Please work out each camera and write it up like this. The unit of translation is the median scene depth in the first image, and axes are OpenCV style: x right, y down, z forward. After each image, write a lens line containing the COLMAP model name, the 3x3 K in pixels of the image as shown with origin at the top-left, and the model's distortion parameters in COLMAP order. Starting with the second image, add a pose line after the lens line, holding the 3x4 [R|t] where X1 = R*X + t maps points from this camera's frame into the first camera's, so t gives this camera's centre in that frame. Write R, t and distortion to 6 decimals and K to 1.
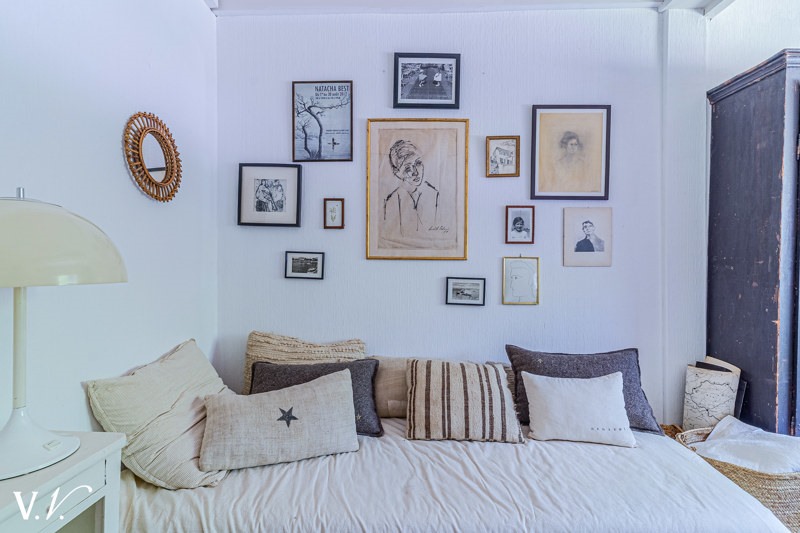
lens RADIAL K [[388.3, 0, 398.9], [0, 388.3, 255.4], [0, 0, 1]] dist [0.006460, -0.001900]
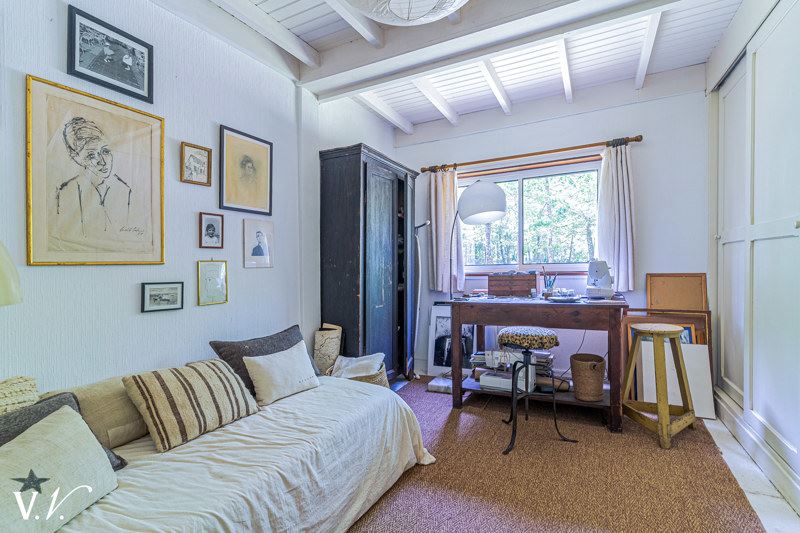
lens RADIAL K [[388.3, 0, 404.3], [0, 388.3, 263.4], [0, 0, 1]] dist [0.006460, -0.001900]
pose [[0.432023, -0.016586, 0.901710, -0.443470], [0.008116, 0.999862, 0.014503, 0.000809], [-0.901826, 0.001053, 0.432098, 0.041281]]
